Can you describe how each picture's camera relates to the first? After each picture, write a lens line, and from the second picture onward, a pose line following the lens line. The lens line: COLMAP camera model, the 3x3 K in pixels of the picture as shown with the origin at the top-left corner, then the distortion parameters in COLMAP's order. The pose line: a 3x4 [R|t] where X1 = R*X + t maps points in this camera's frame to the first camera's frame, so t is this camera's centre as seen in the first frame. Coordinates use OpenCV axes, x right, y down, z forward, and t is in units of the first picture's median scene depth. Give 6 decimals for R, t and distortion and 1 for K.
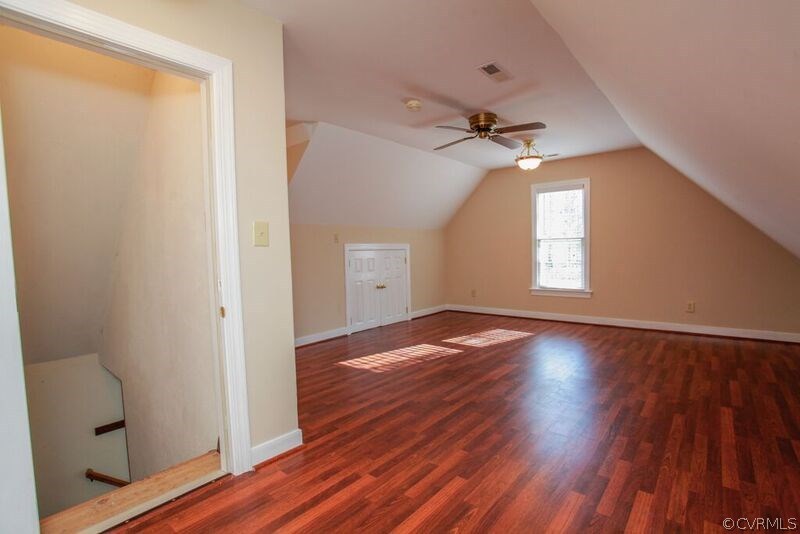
lens RADIAL K [[384.7, 0, 407.7], [0, 384.7, 269.0], [0, 0, 1]] dist [-0.057611, 0.014152]
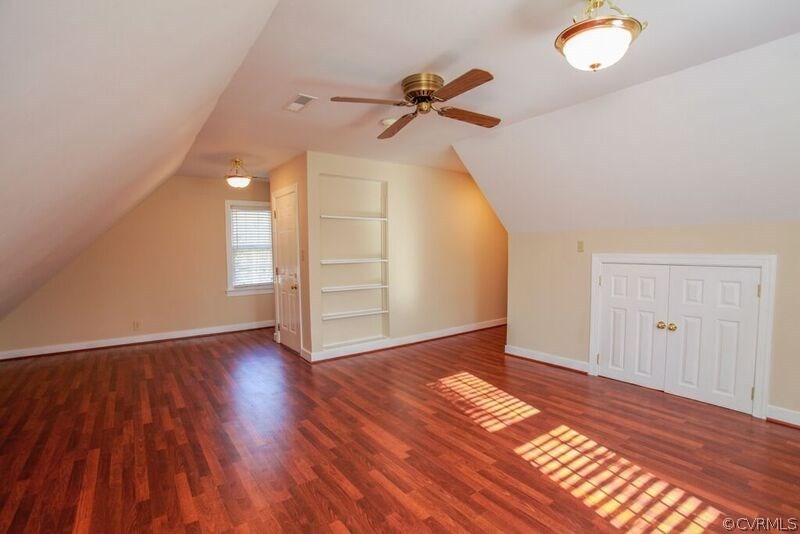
lens RADIAL K [[384.7, 0, 407.6], [0, 384.7, 270.6], [0, 0, 1]] dist [-0.057611, 0.014152]
pose [[-0.242343, 0.077241, -0.967111, 0.881223], [-0.029797, 0.995763, 0.086996, -0.118446], [0.969733, 0.049900, -0.239015, 1.143136]]
